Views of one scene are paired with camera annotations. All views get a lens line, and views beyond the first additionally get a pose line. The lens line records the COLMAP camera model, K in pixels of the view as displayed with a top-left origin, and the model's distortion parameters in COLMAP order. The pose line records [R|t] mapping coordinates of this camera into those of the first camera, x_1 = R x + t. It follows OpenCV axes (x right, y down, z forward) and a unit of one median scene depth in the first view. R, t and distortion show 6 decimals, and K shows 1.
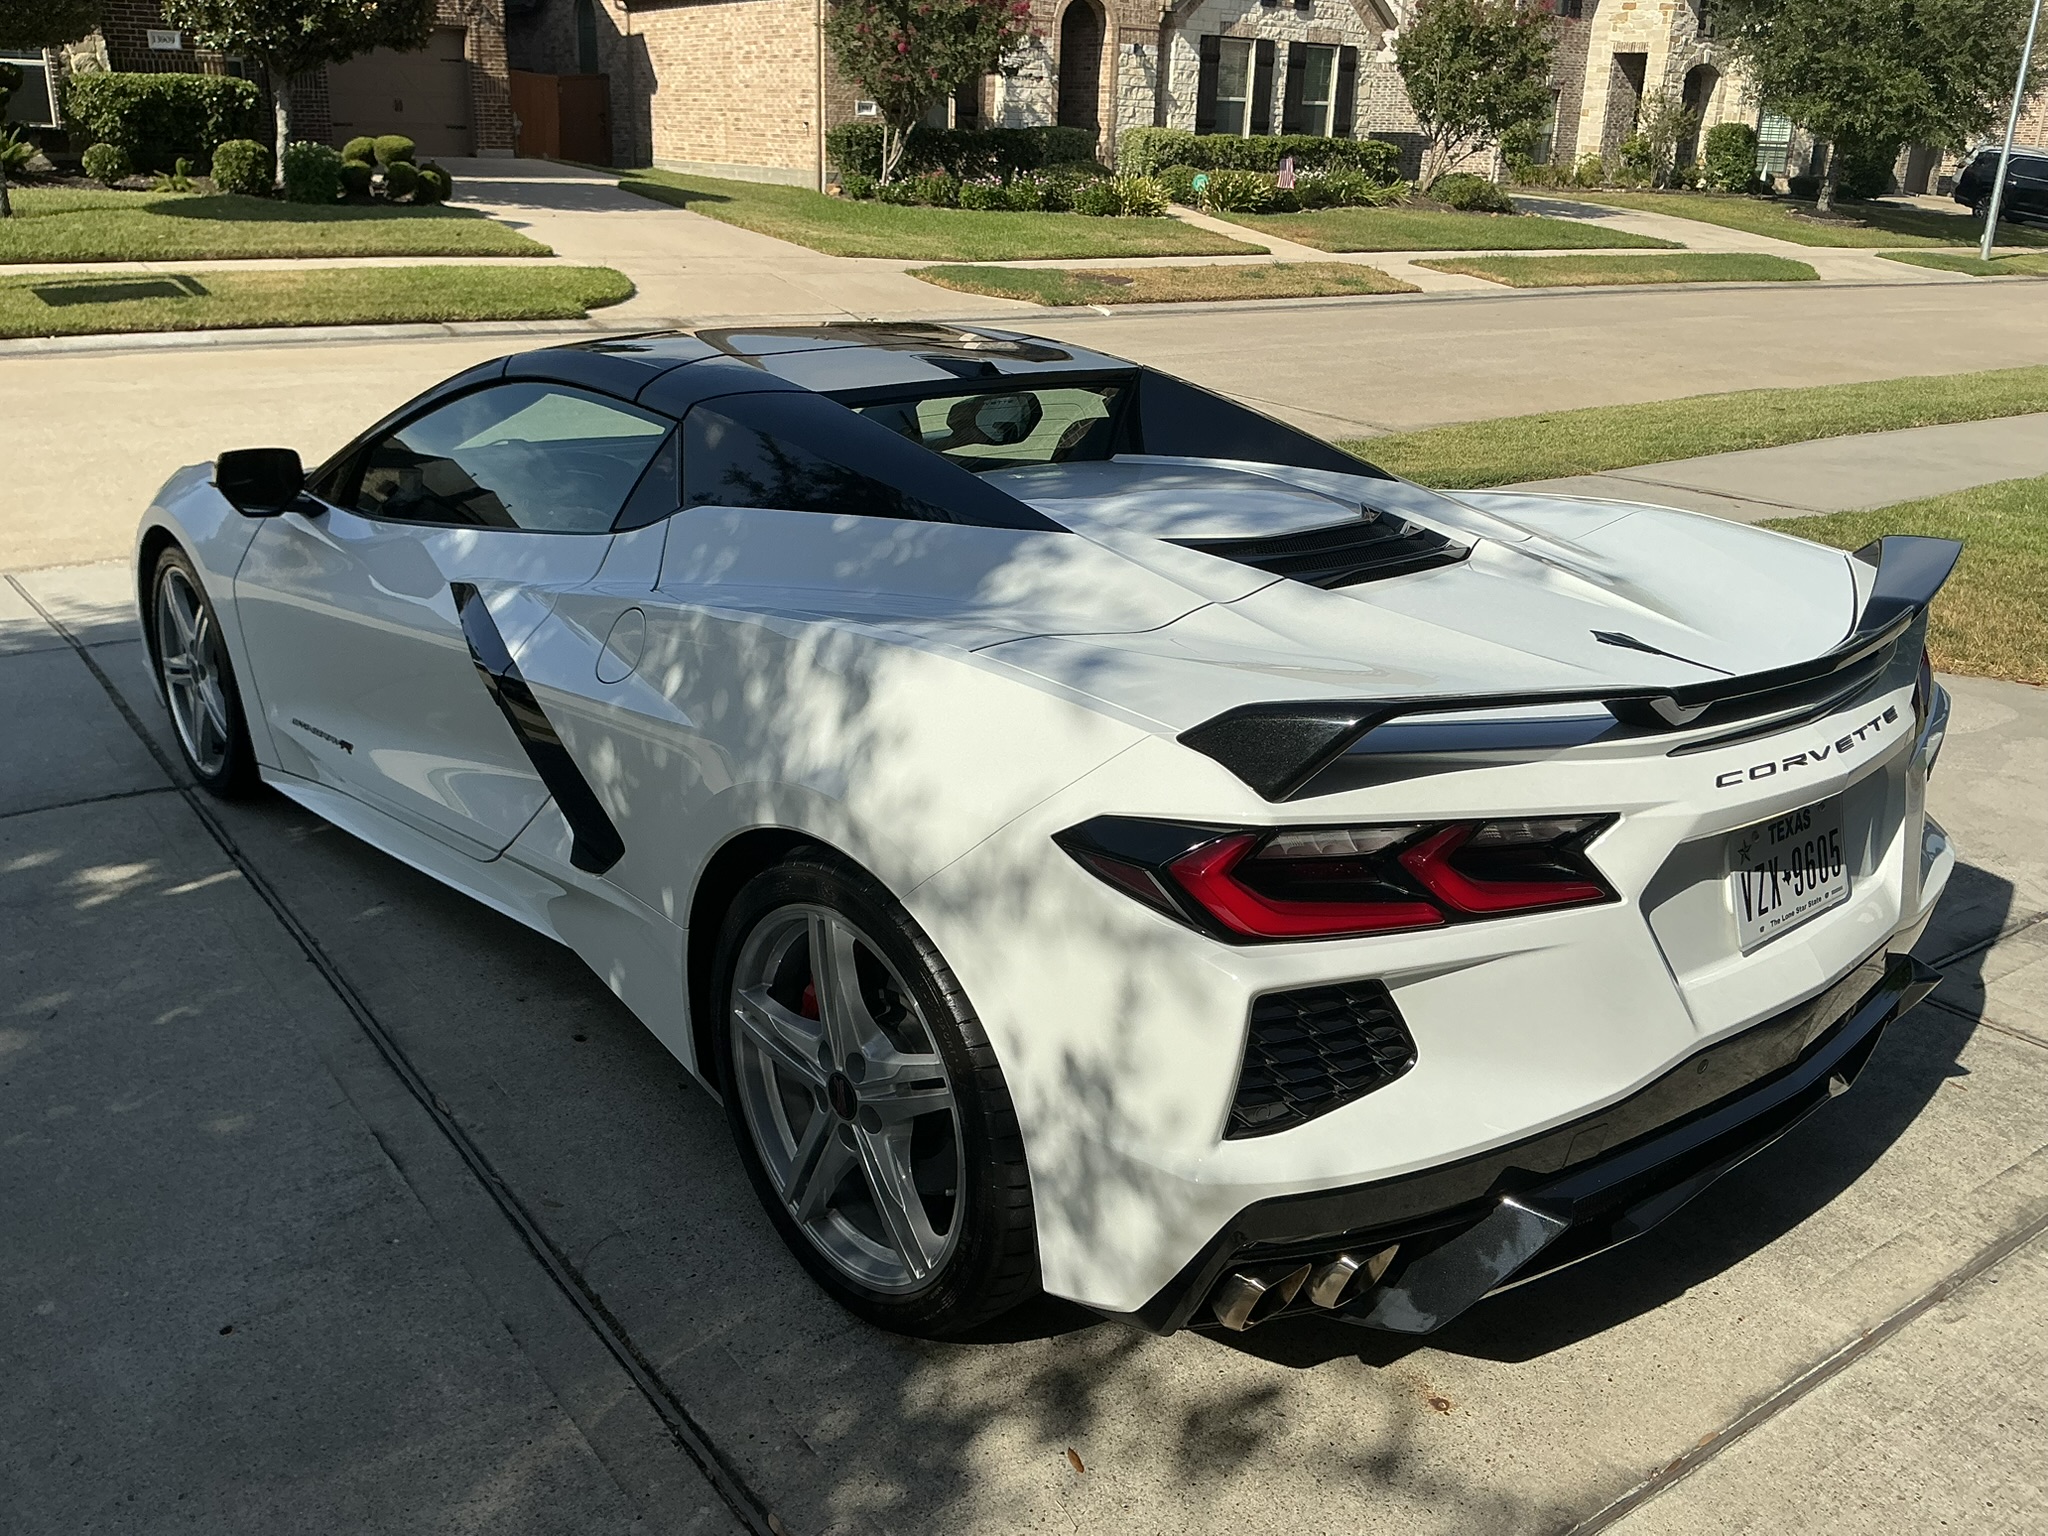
lens RADIAL K [[1721.4, 0, 1011.4], [0, 1721.4, 751.9], [0, 0, 1]] dist [0.071347, -0.157086]
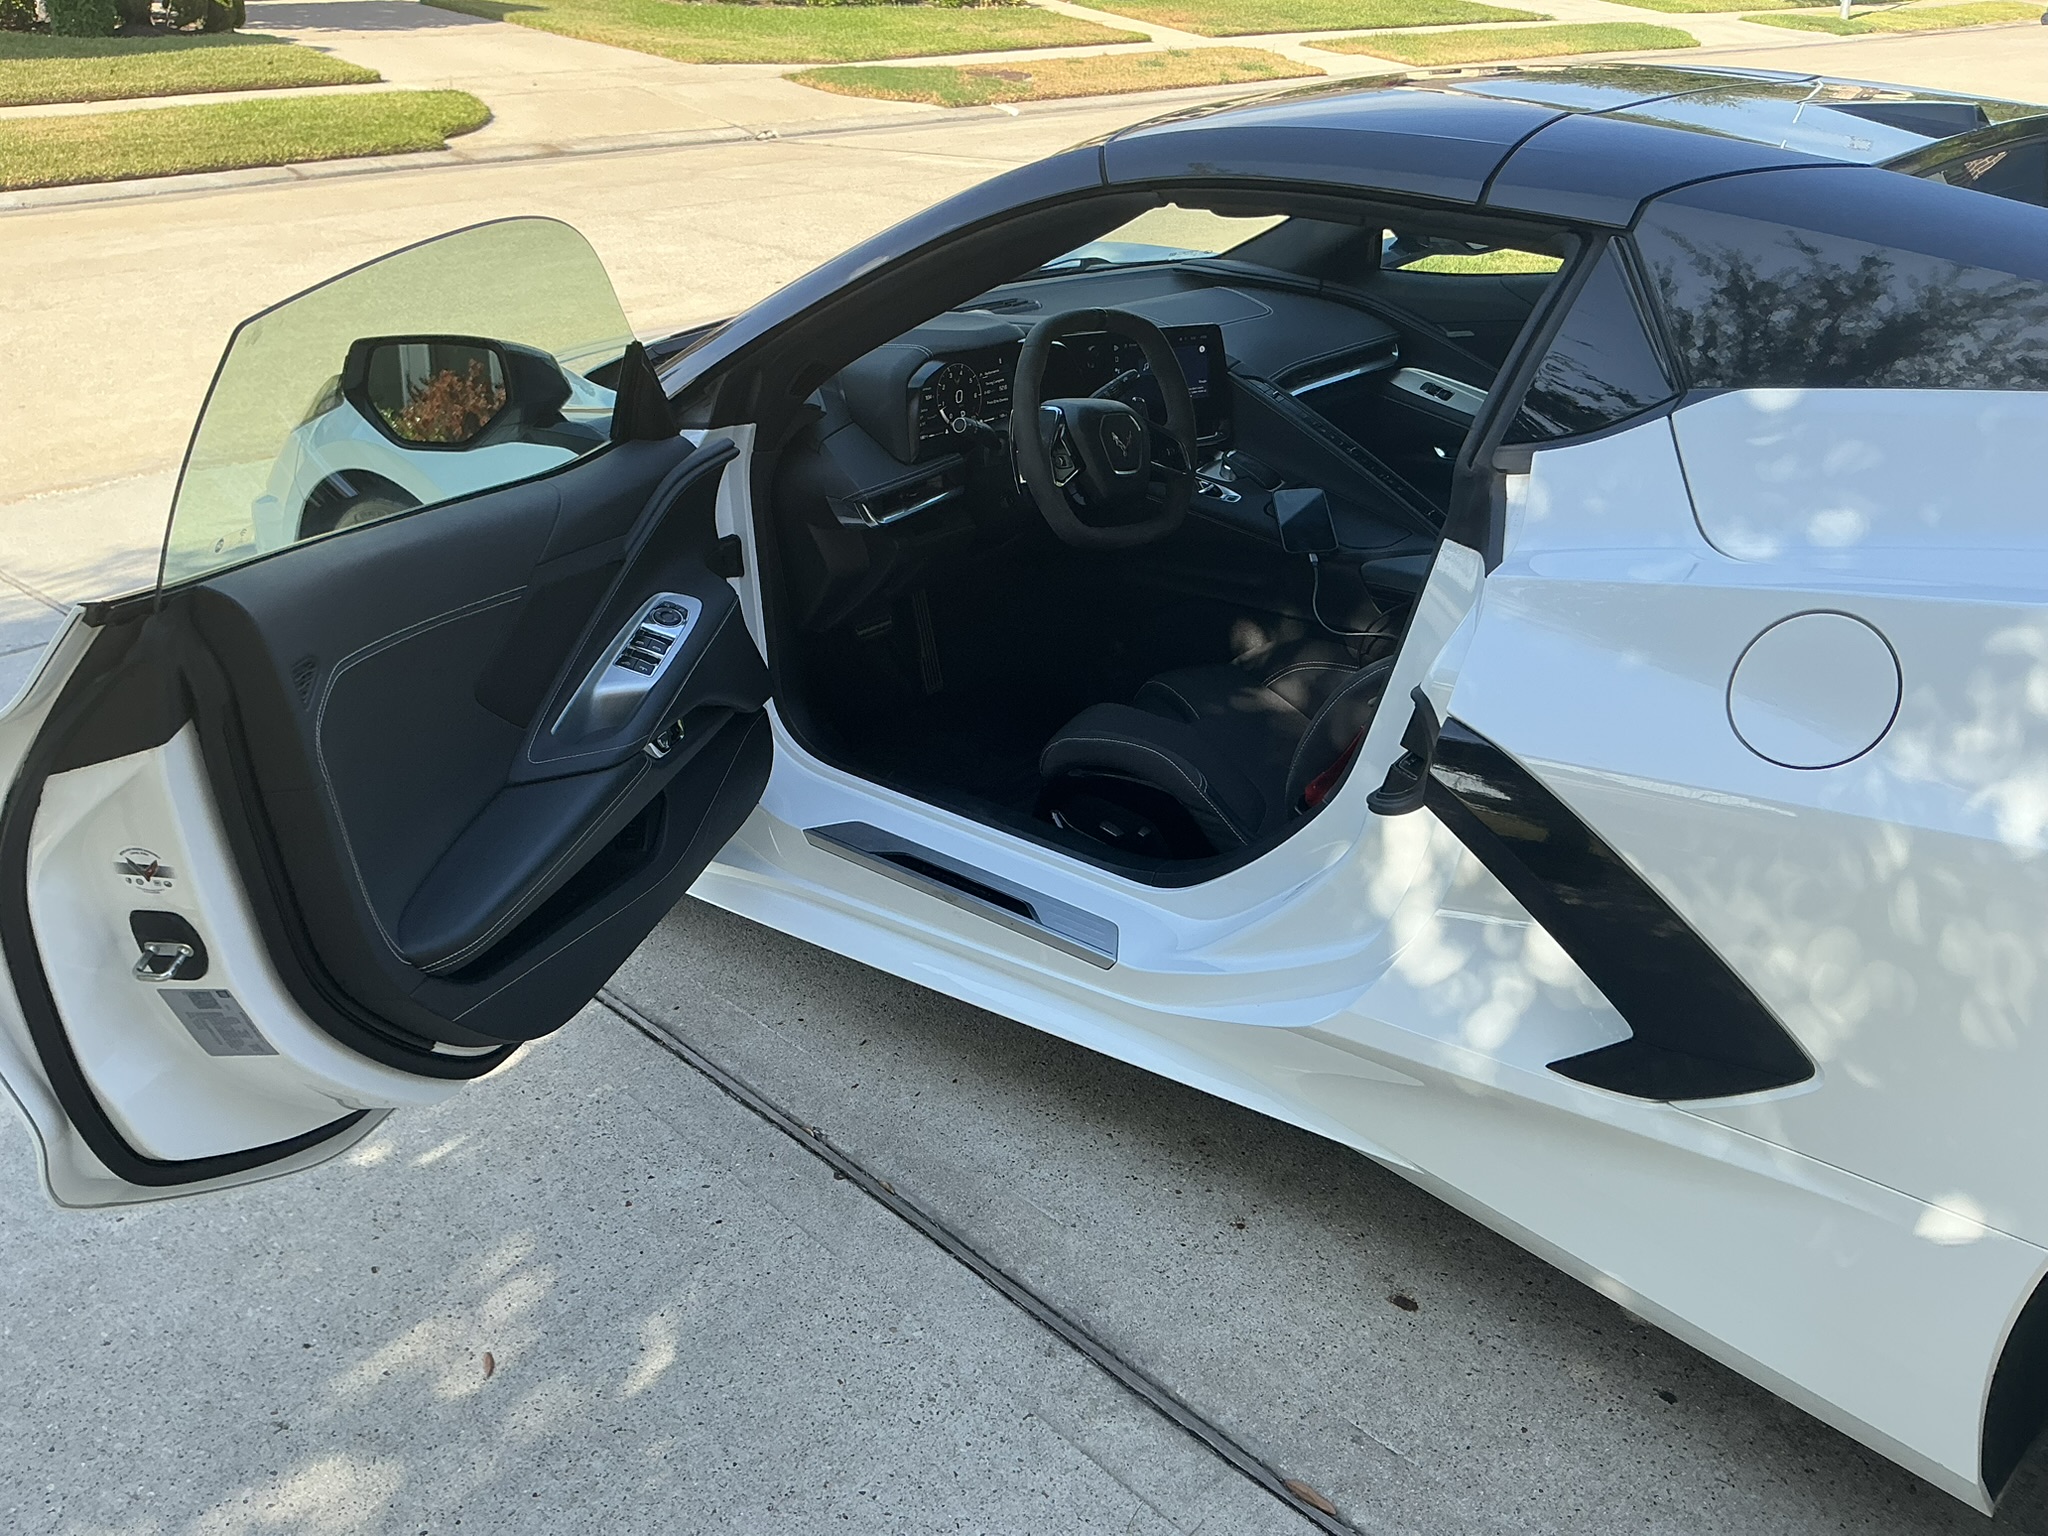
lens RADIAL K [[1721.4, 0, 979.6], [0, 1721.4, 762.2], [0, 0, 1]] dist [0.071347, -0.157086]
pose [[0.992401, -0.086642, 0.087365, -0.070921], [0.077199, 0.991342, 0.106209, -0.015629], [-0.095811, -0.098658, 0.990498, 0.072555]]
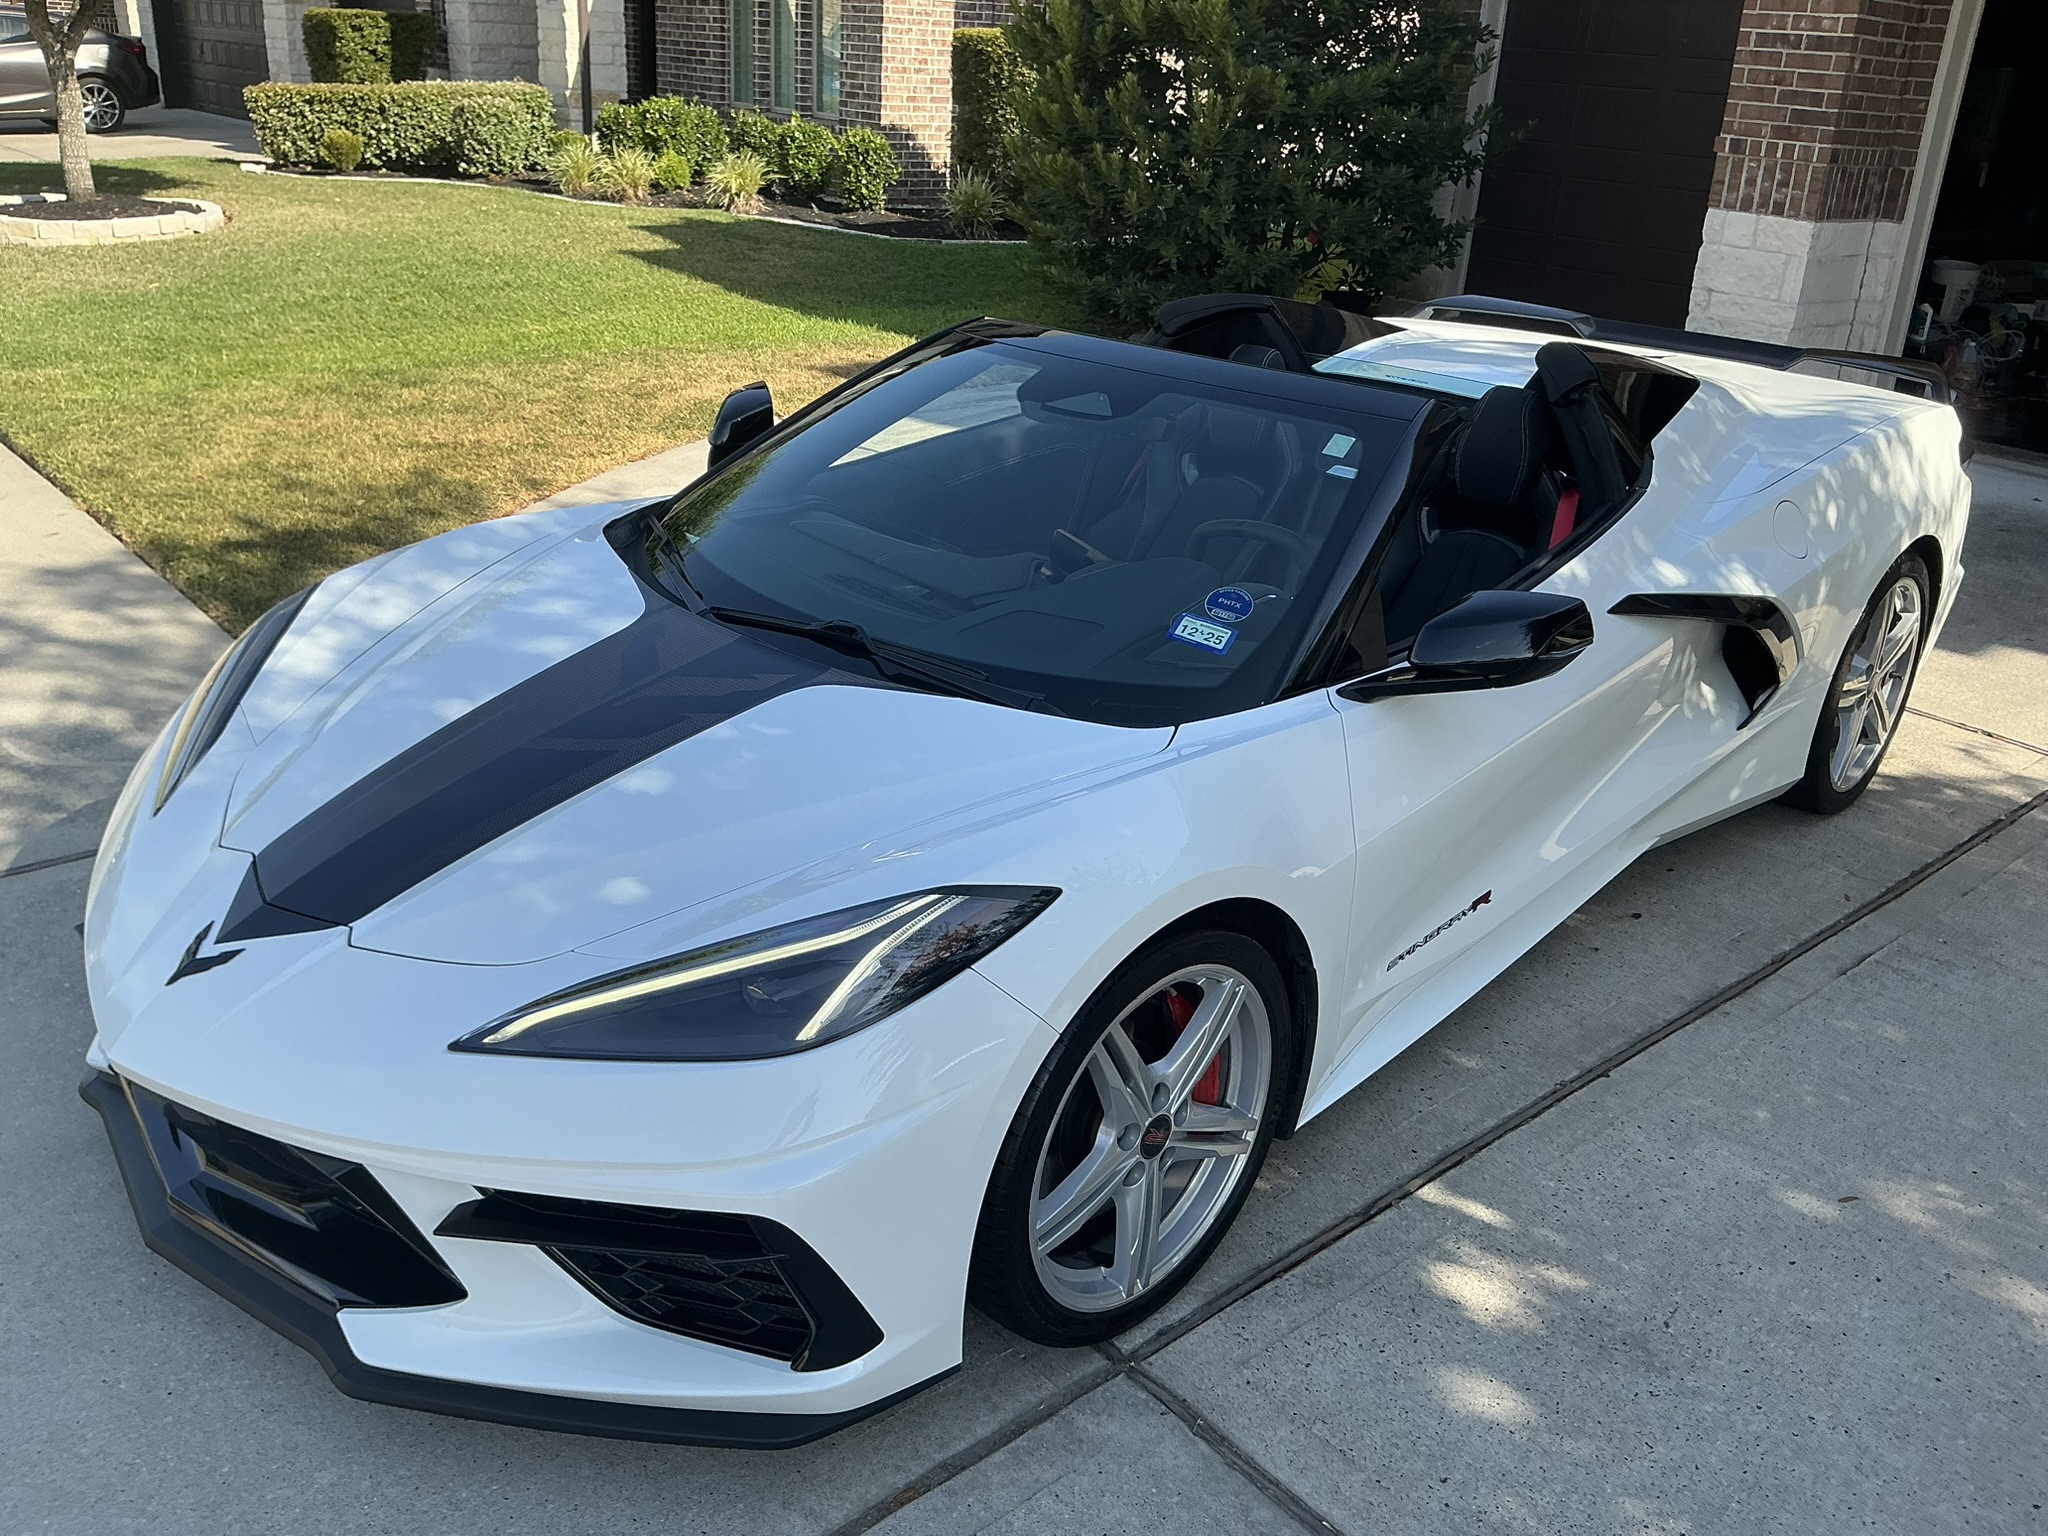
lens RADIAL K [[1721.4, 0, 1019.9], [0, 1721.4, 766.2], [0, 0, 1]] dist [0.071347, -0.157086]
pose [[-0.080915, -0.411395, 0.907858, -0.204560], [0.278891, 0.865117, 0.416884, -0.087692], [-0.956908, 0.286926, 0.044733, 0.216250]]
